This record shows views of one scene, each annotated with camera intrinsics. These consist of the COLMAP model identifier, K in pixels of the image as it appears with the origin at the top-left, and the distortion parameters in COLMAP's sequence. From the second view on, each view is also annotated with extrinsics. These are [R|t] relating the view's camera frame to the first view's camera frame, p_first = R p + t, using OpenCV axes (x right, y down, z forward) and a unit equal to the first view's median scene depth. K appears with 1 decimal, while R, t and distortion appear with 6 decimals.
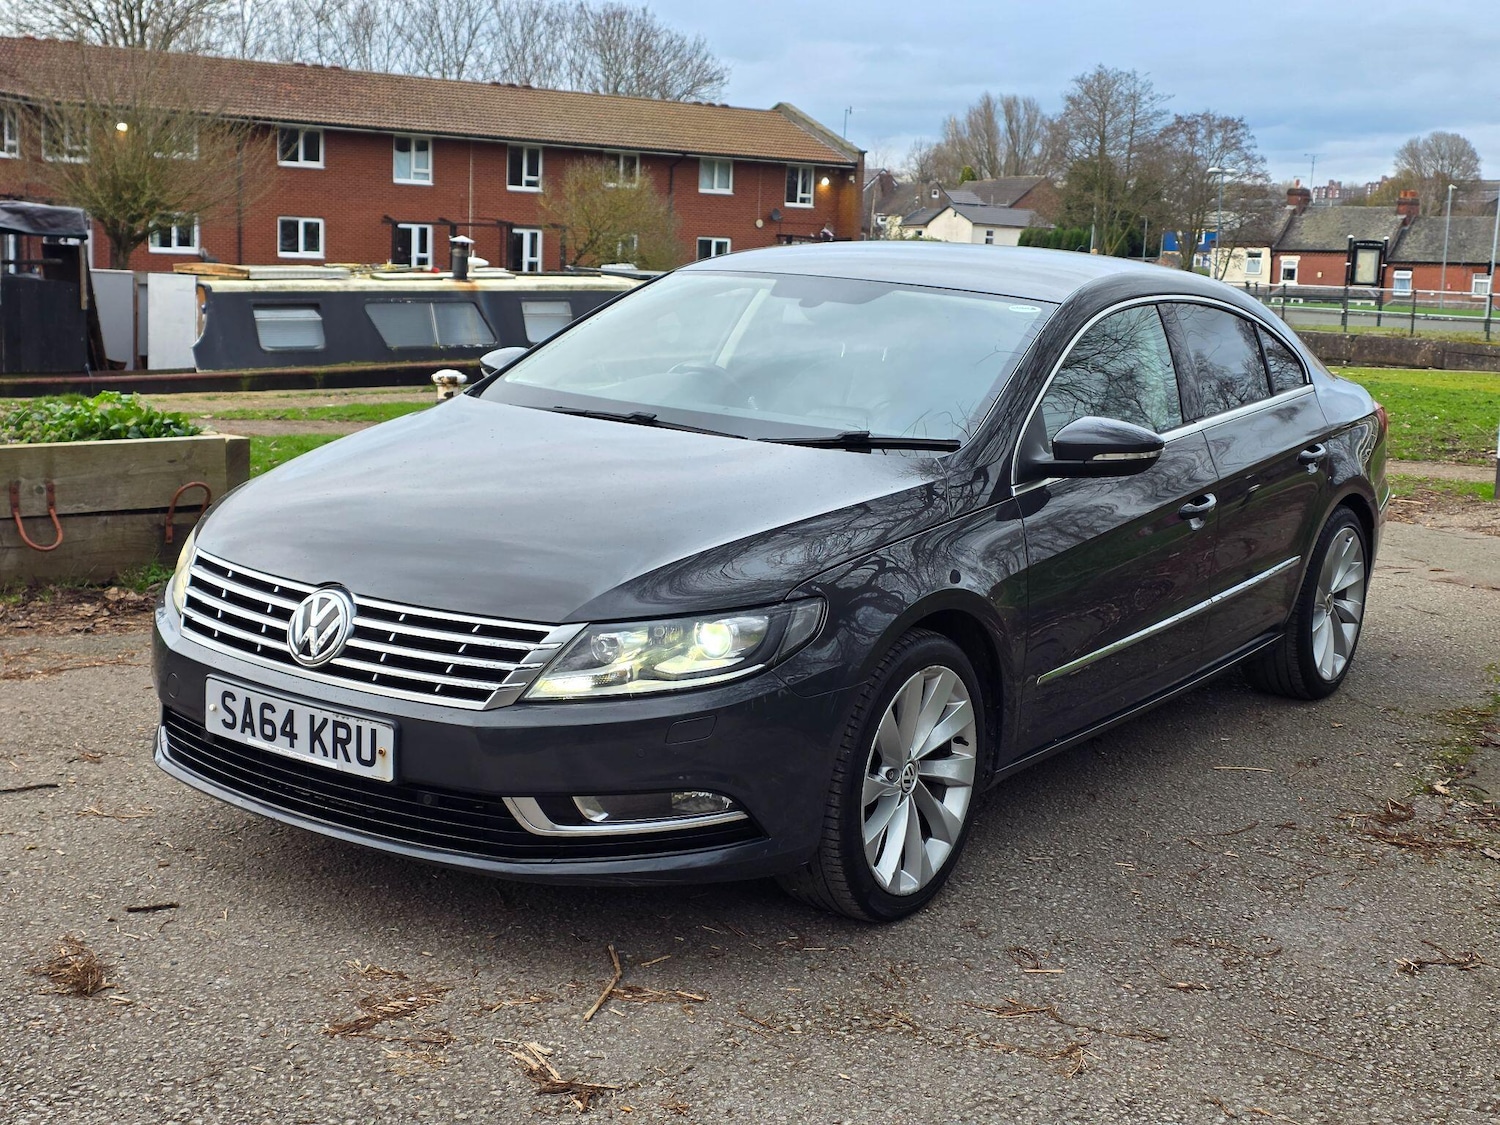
lens RADIAL K [[1933.3, 0, 754.8], [0, 1933.3, 553.8], [0, 0, 1]] dist [0.212067, -0.638508]
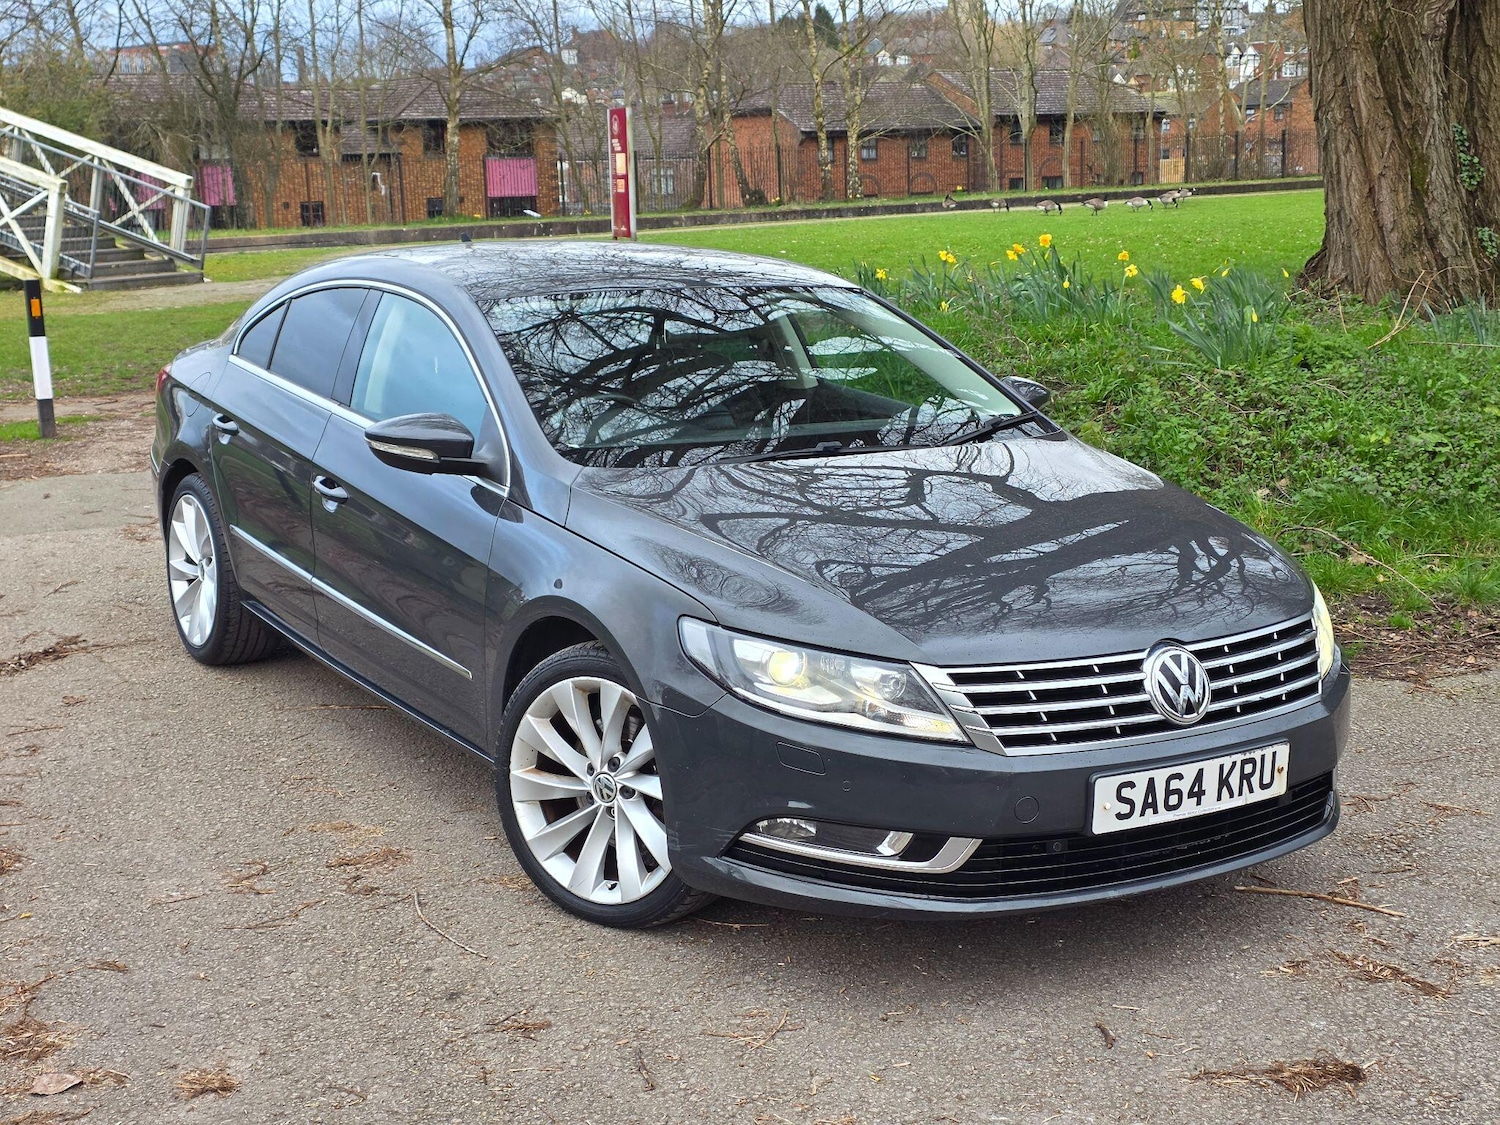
lens RADIAL K [[1931.8, 0, 715.2], [0, 1931.8, 570.1], [0, 0, 1]] dist [0.221323, -0.648443]
pose [[0.419764, -0.234545, 0.876805, -1.102789], [0.179776, 0.968380, 0.172975, -0.219200], [-0.889651, 0.085020, 0.448657, 0.697088]]
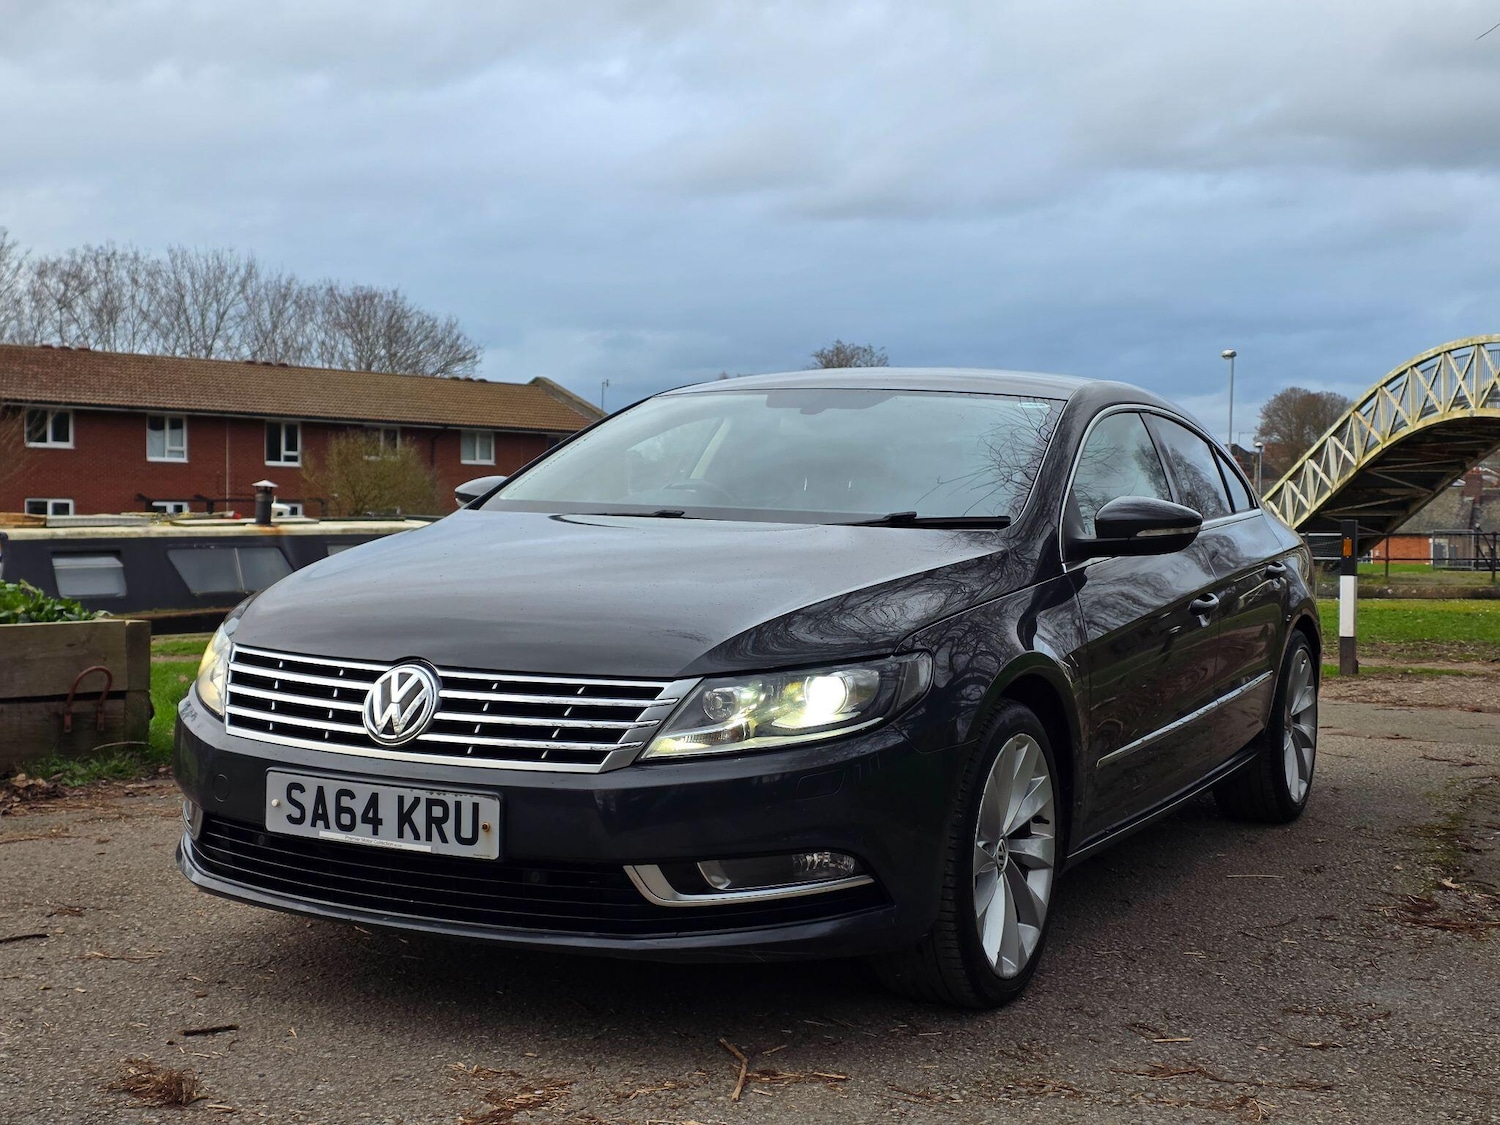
lens RADIAL K [[1936.7, 0, 746.3], [0, 1936.7, 593.4], [0, 0, 1]] dist [0.181615, -0.492014]
pose [[0.991932, -0.035256, 0.121772, -0.157624], [0.049495, 0.992020, -0.115962, 0.093296], [-0.116712, 0.121053, 0.985761, 0.055149]]
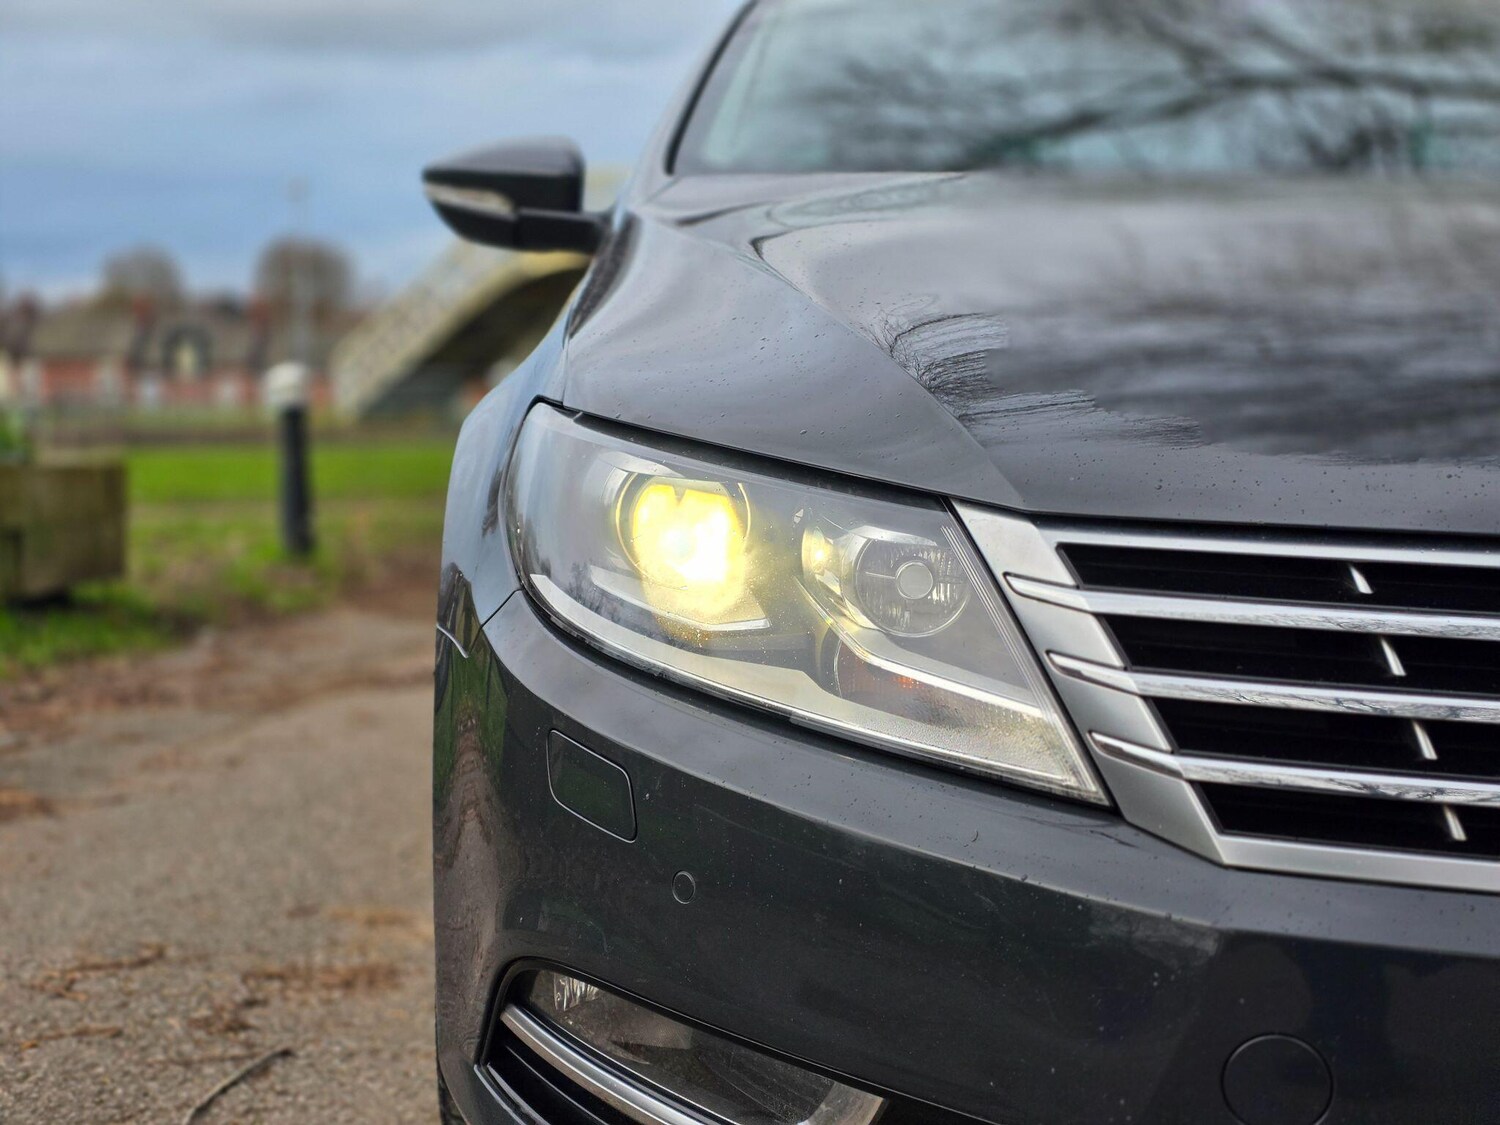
lens RADIAL K [[1933.9, 0, 749.3], [0, 1933.9, 643.5], [0, 0, 1]] dist [0.193882, -0.559698]
pose [[0.814201, -0.117915, 0.568482, -0.462821], [0.124186, 0.991867, 0.027871, 0.001286], [-0.567145, 0.047905, 0.822223, 0.823691]]
